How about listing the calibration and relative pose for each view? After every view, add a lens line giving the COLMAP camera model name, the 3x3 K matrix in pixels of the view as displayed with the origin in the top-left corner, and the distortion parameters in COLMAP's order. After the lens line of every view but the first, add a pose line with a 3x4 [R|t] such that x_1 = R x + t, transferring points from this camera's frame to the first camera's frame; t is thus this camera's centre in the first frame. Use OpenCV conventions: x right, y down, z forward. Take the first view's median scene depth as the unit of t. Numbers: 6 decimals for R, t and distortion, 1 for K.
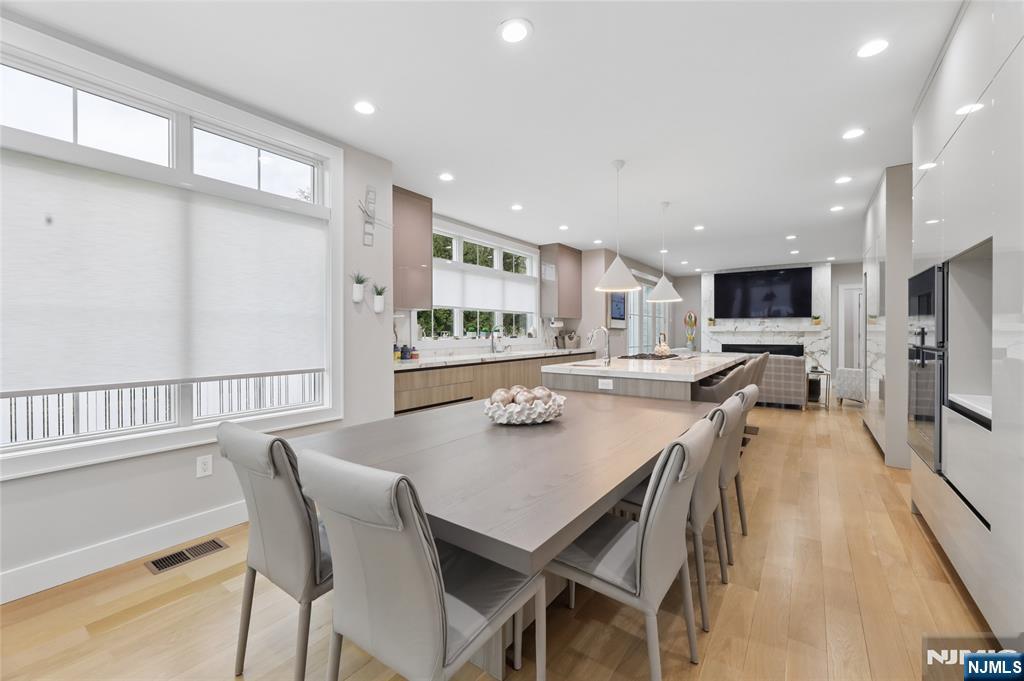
lens RADIAL K [[414.5, 0, 512.3], [0, 414.5, 336.1], [0, 0, 1]] dist [-0.003442, -0.000323]
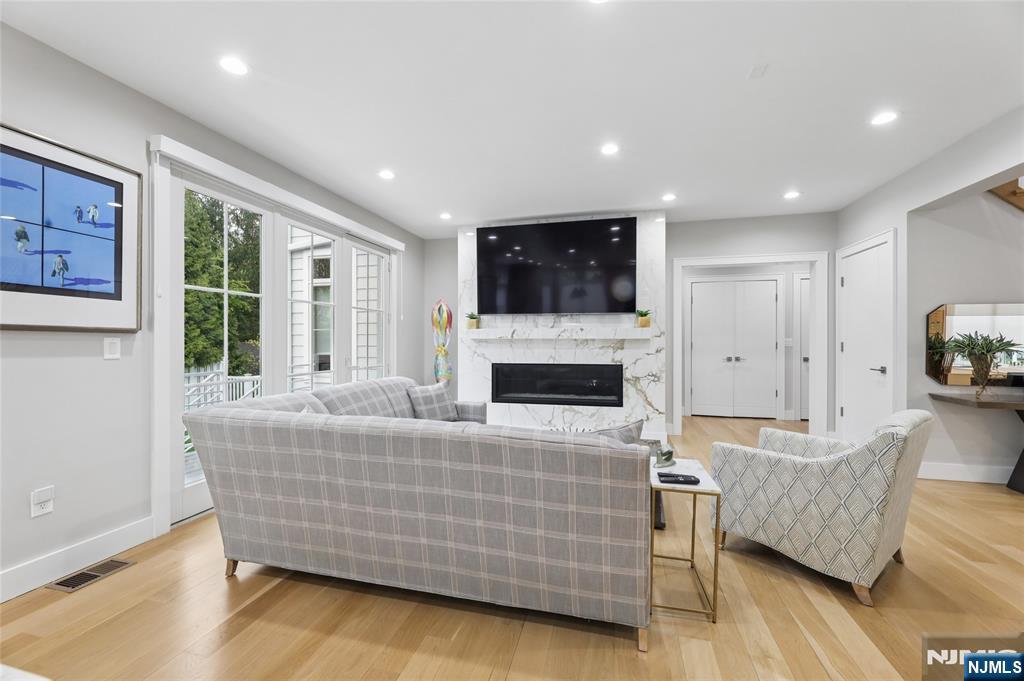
lens RADIAL K [[408.4, 0, 512.0], [0, 408.4, 340.5], [0, 0, 1]] dist [-0.001092, -0.000257]
pose [[0.932232, 0.001125, 0.361860, 0.452621], [0.001737, 0.999970, -0.007584, -0.007468], [-0.361858, 0.007699, 0.932202, 0.668517]]
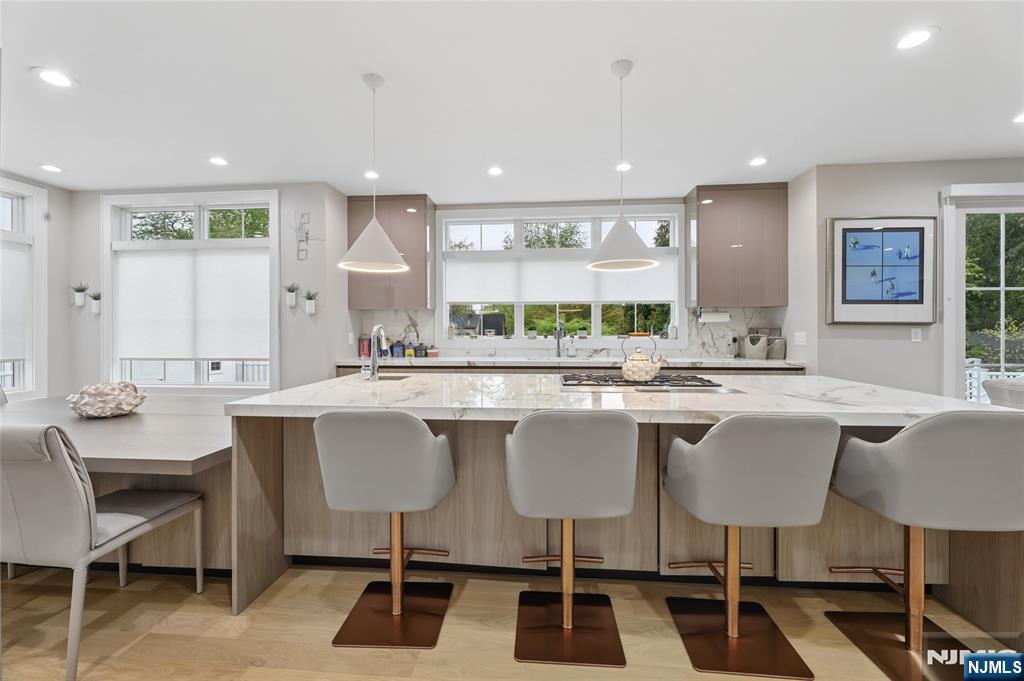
lens RADIAL K [[429.5, 0, 509.1], [0, 429.5, 331.5], [0, 0, 1]] dist [0.001398, 0.000134]
pose [[0.511451, 0.003042, -0.859307, 0.471809], [-0.006589, 0.999978, -0.000382, -0.005484], [0.859287, 0.005857, 0.511460, 0.396654]]
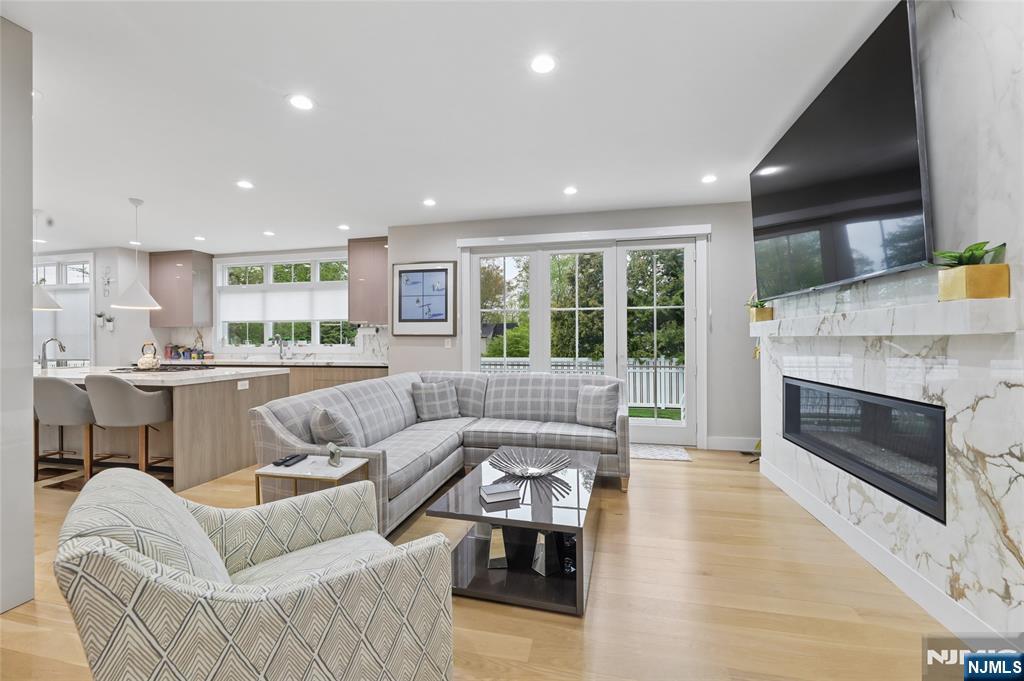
lens RADIAL K [[414.5, 0, 512.3], [0, 414.5, 336.1], [0, 0, 1]] dist [-0.003442, -0.000323]
pose [[0.394325, -0.006455, -0.918949, 0.964143], [-0.002780, 0.999962, -0.008217, -0.011498], [0.918967, 0.005795, 0.394292, 0.889146]]
